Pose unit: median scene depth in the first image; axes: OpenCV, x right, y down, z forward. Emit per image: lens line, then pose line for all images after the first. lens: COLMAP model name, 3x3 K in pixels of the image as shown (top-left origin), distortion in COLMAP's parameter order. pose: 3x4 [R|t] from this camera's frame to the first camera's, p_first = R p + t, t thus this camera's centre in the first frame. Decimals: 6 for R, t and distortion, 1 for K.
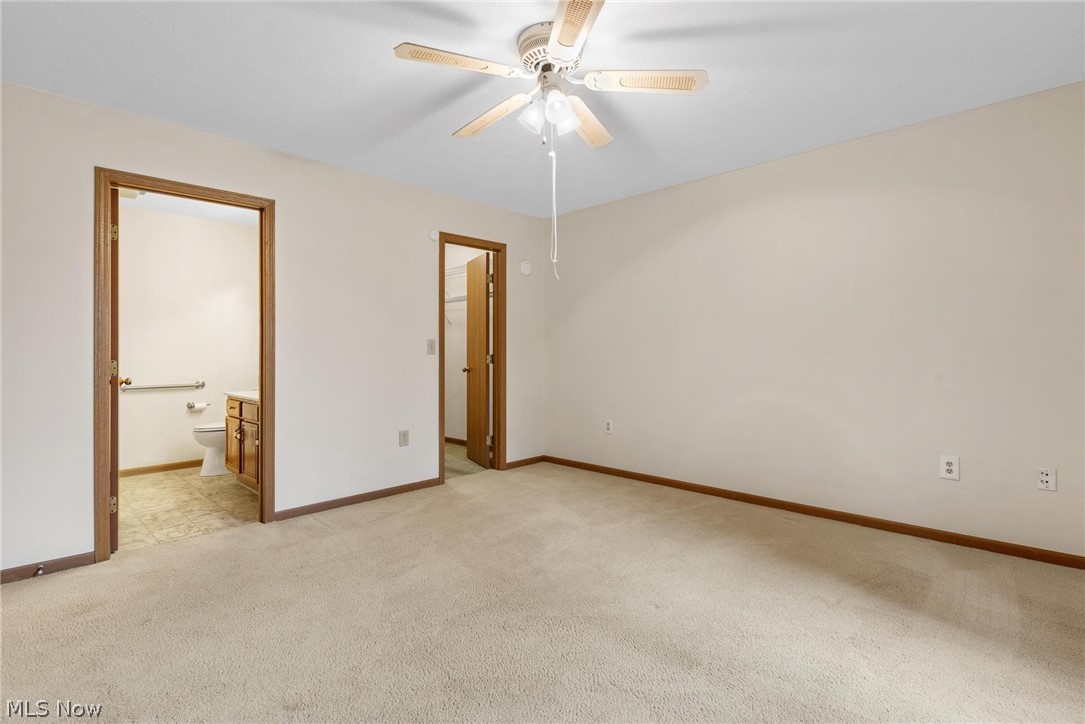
lens RADIAL K [[523.5, 0, 544.1], [0, 523.5, 360.0], [0, 0, 1]] dist [0.005910, -0.002397]
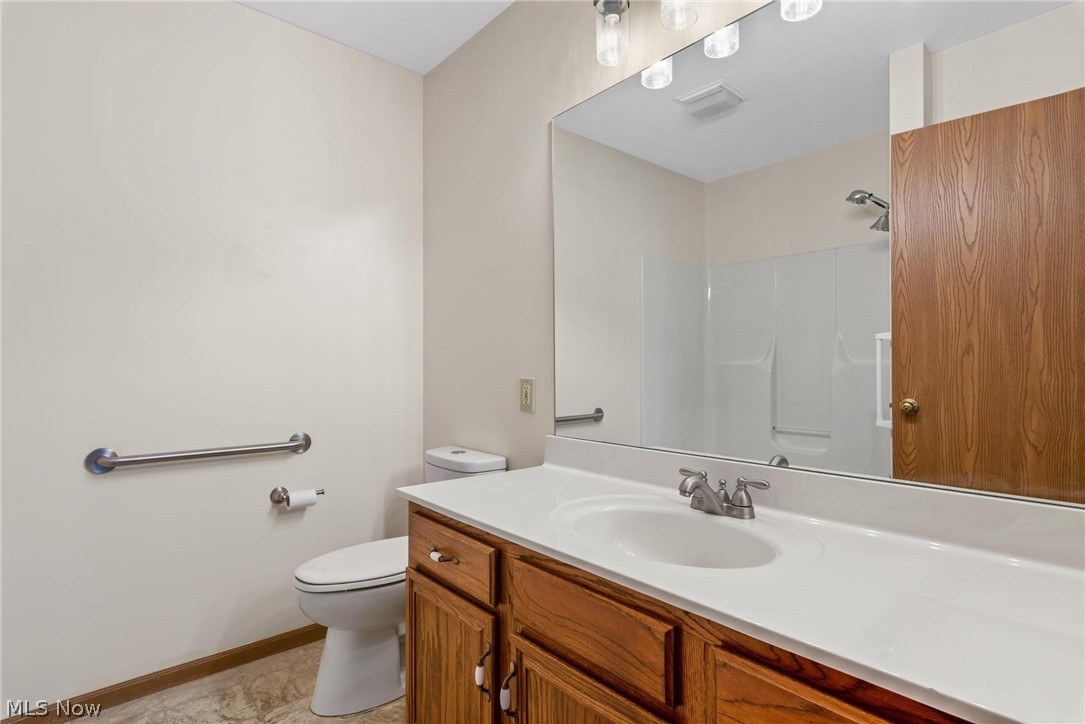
lens RADIAL K [[557.1, 0, 542.1], [0, 557.1, 361.1], [0, 0, 1]] dist [0.002859, 0.000193]
pose [[0.996422, -0.002048, -0.084492, -0.437201], [0.000577, 0.999848, -0.017428, -0.008998], [0.084515, 0.017317, 0.996272, 0.590807]]
